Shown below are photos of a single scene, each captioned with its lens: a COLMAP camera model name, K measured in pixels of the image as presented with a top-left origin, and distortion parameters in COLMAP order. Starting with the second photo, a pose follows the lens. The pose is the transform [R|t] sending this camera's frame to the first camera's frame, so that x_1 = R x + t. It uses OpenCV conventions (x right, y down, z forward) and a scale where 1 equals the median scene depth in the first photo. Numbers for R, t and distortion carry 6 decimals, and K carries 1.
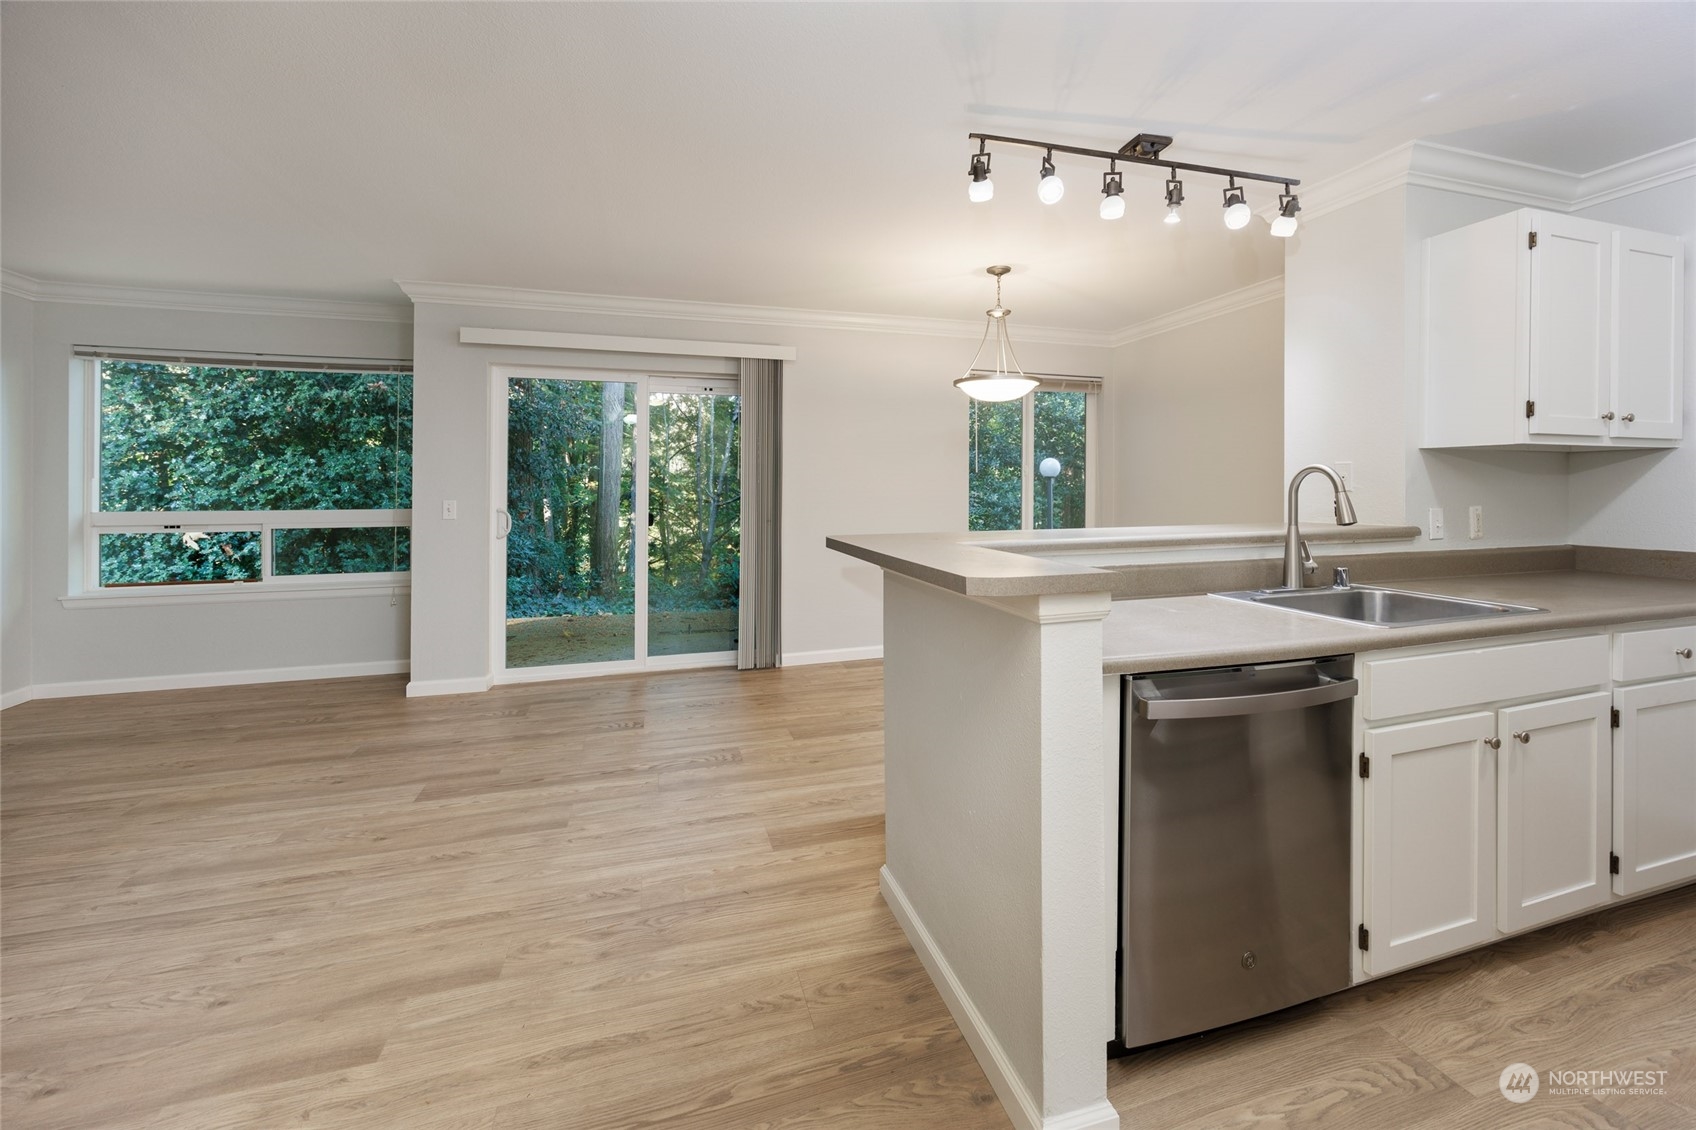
lens RADIAL K [[671.5, 0, 840.3], [0, 671.5, 503.1], [0, 0, 1]] dist [-0.005342, 0.000082]
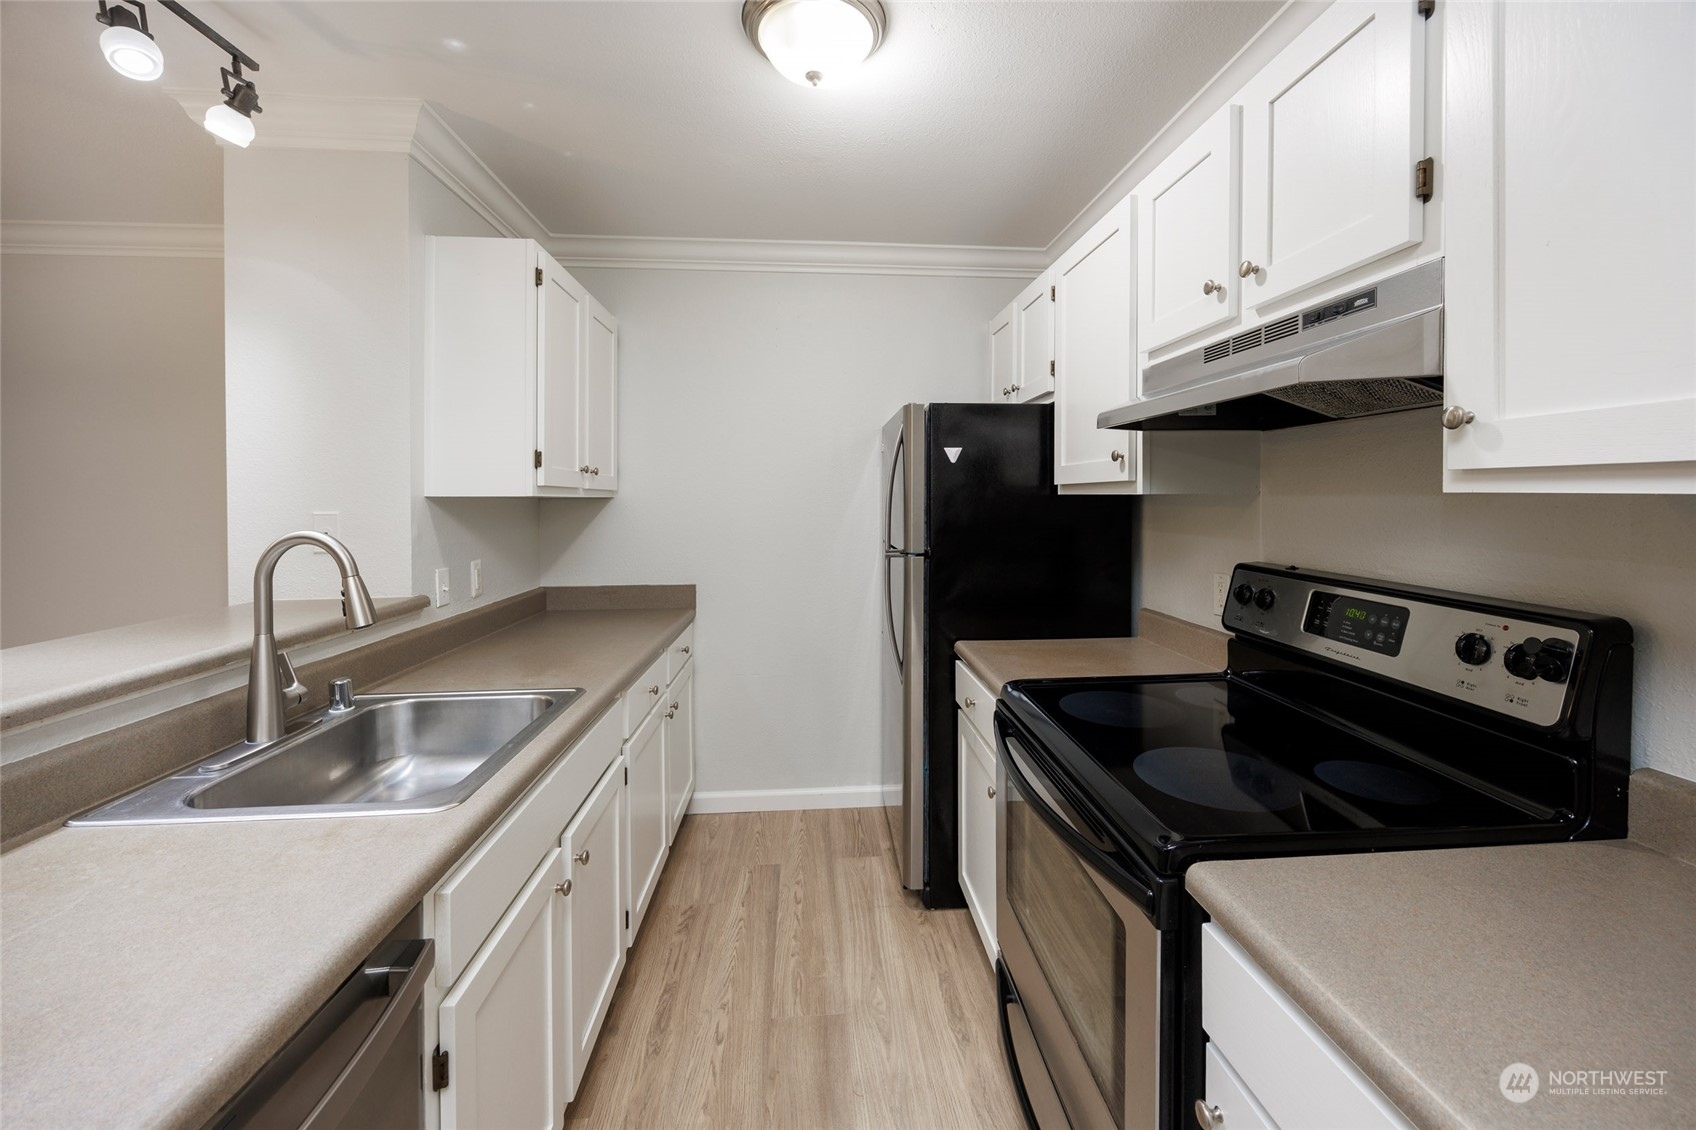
lens RADIAL K [[671.5, 0, 865.0], [0, 671.5, 503.7], [0, 0, 1]] dist [-0.005342, 0.000082]
pose [[0.193581, -0.003890, 0.981077, 0.196013], [0.021497, 0.999769, -0.000278, -0.065159], [-0.980849, 0.021144, 0.193619, 0.353138]]
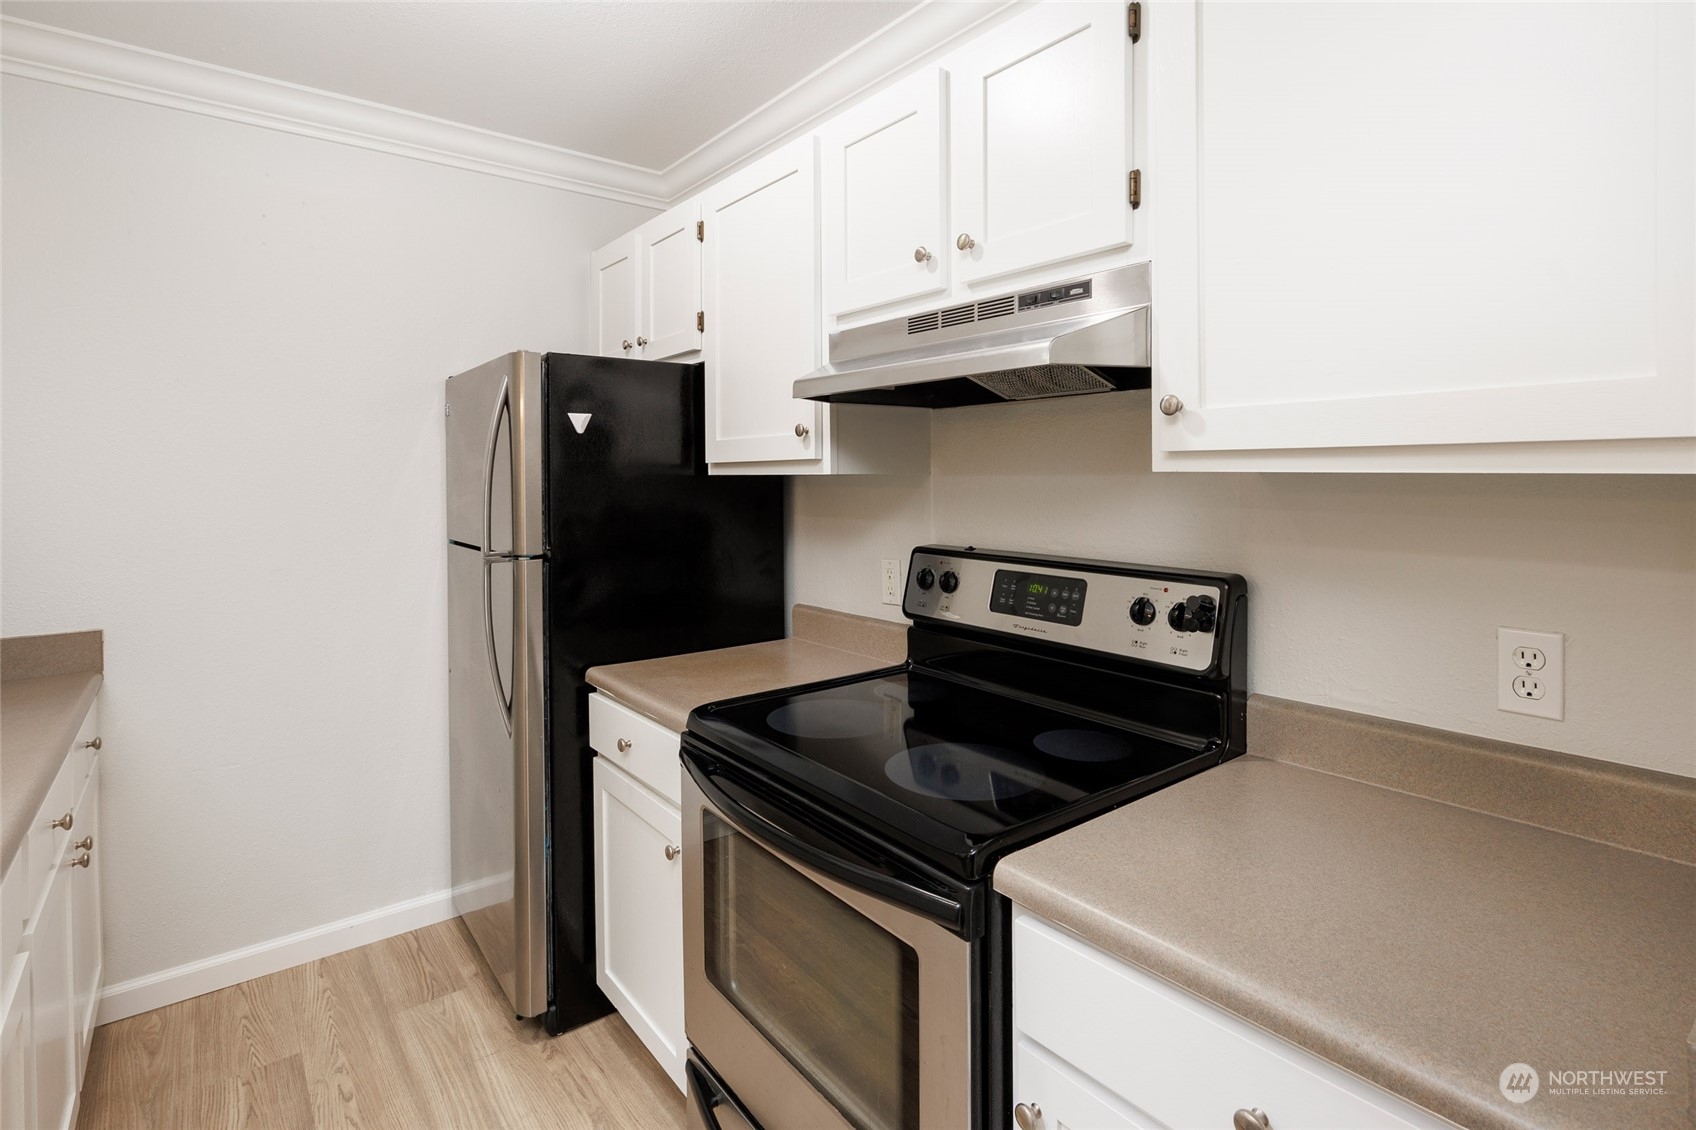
lens RADIAL K [[833.6, 0, 853.3], [0, 833.6, 482.3], [0, 0, 1]] dist [-0.003042, -0.000572]
pose [[-0.378331, 0.002924, 0.925666, 0.215950], [0.026424, 0.999622, 0.007642, -0.067040], [-0.925293, 0.027351, -0.378265, 0.484973]]
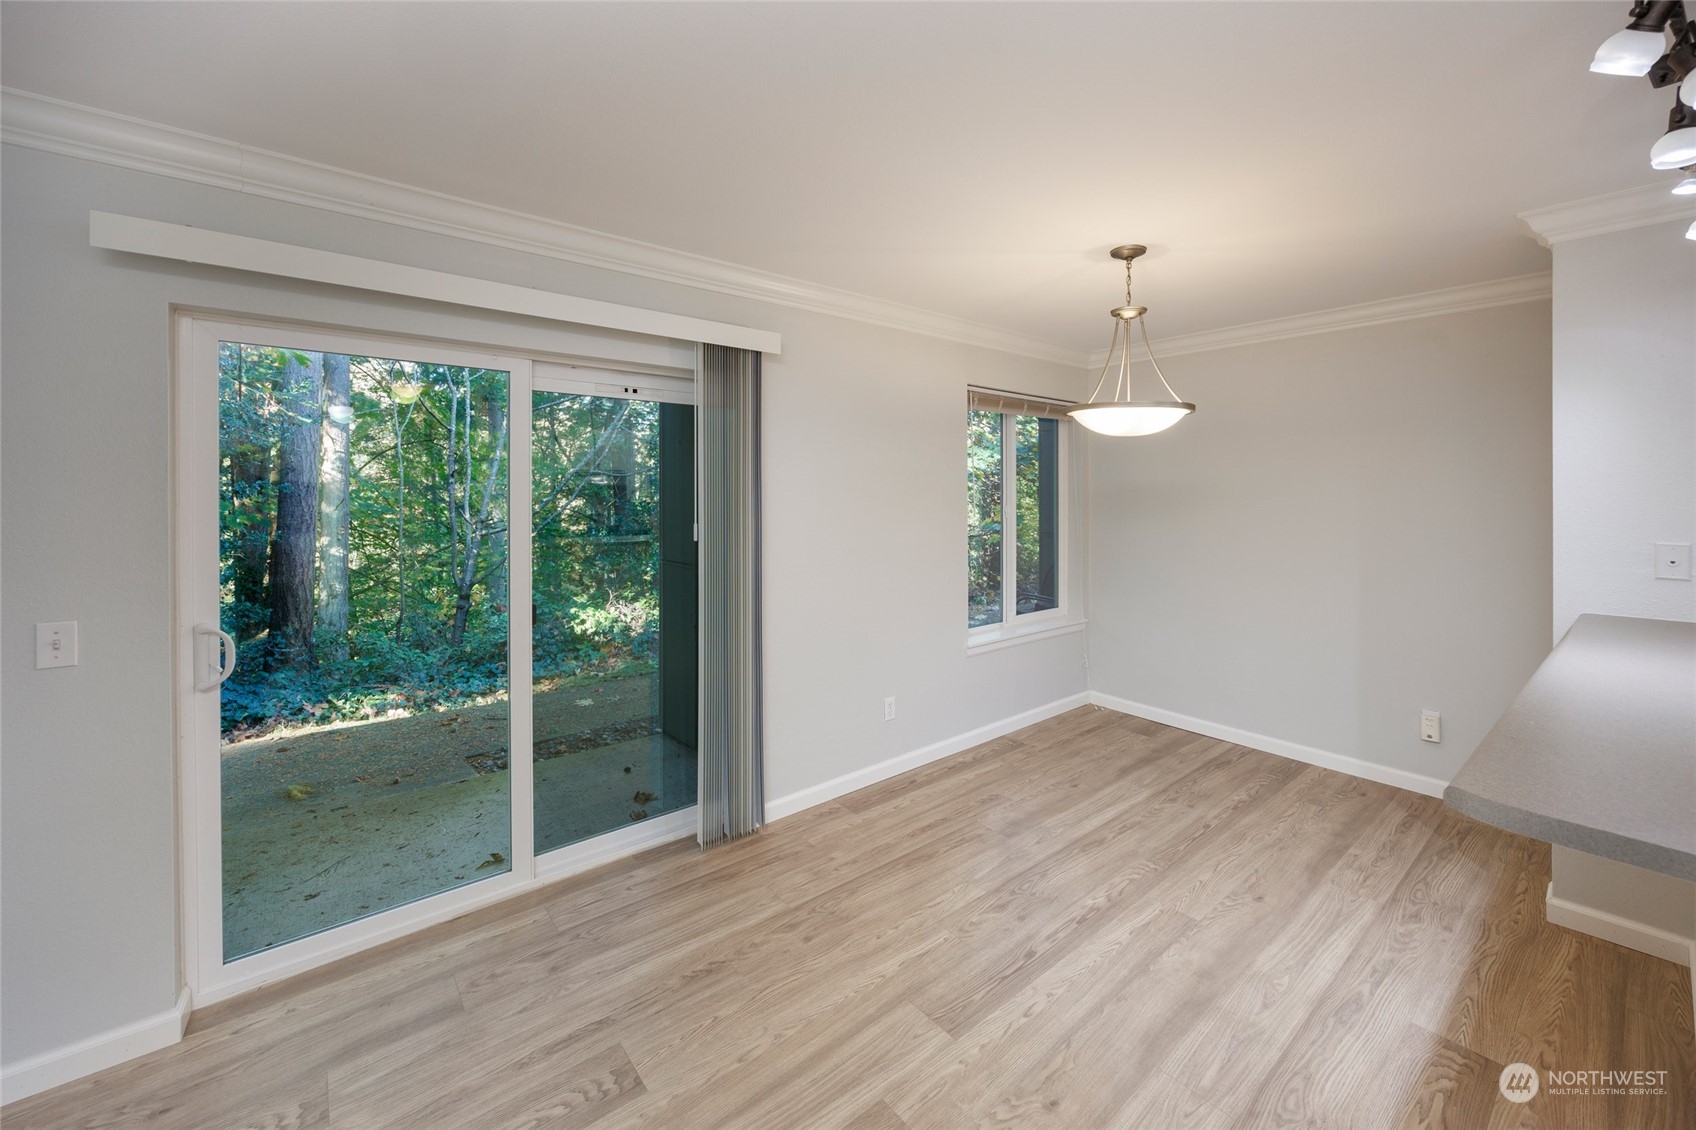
lens RADIAL K [[672.0, 0, 847.0], [0, 672.0, 491.4], [0, 0, 1]] dist [0.000738, 0.000567]
pose [[0.921297, -0.000054, 0.388859, -0.556620], [0.008648, 0.999756, -0.020350, -0.134984], [-0.388762, 0.022112, 0.921073, 0.770351]]
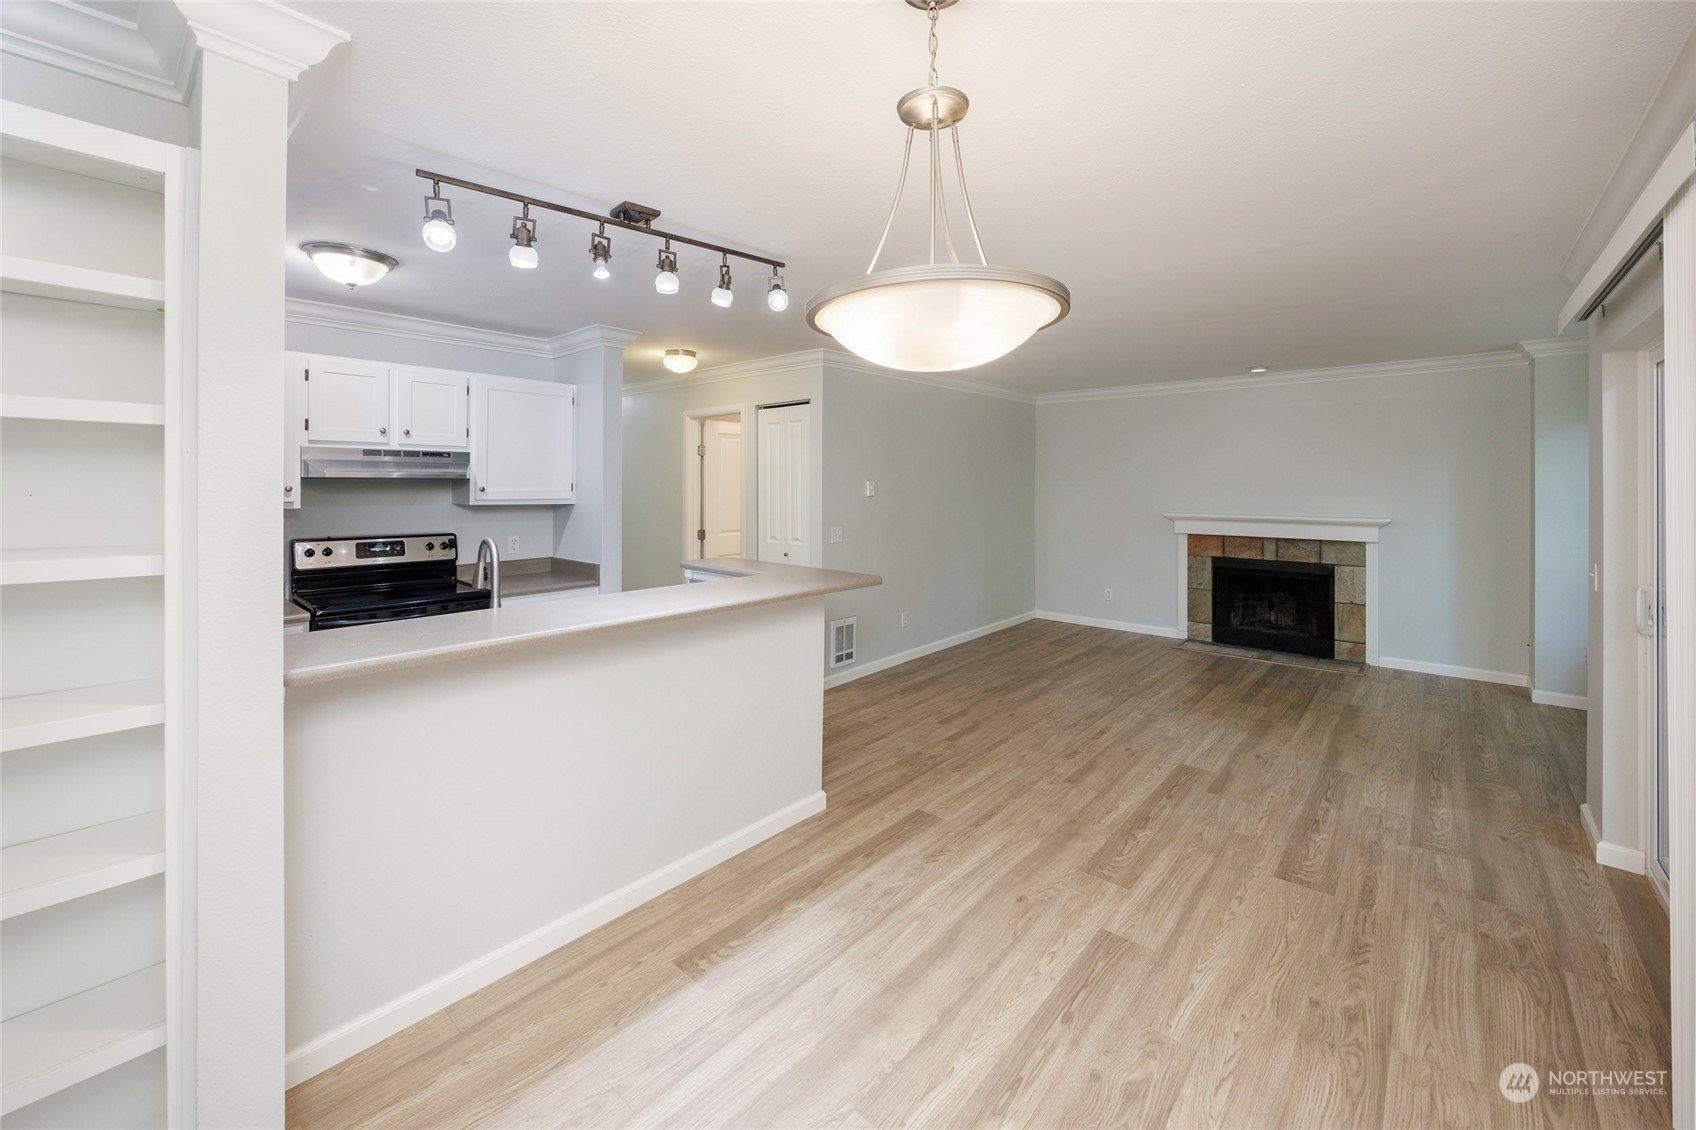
lens RADIAL K [[671.5, 0, 869.3], [0, 671.5, 491.1], [0, 0, 1]] dist [-0.005342, 0.000082]
pose [[-0.832691, 0.009529, -0.553656, 0.752920], [-0.008616, 0.999508, 0.030161, -0.163566], [0.553671, 0.029885, -0.832199, 2.142345]]
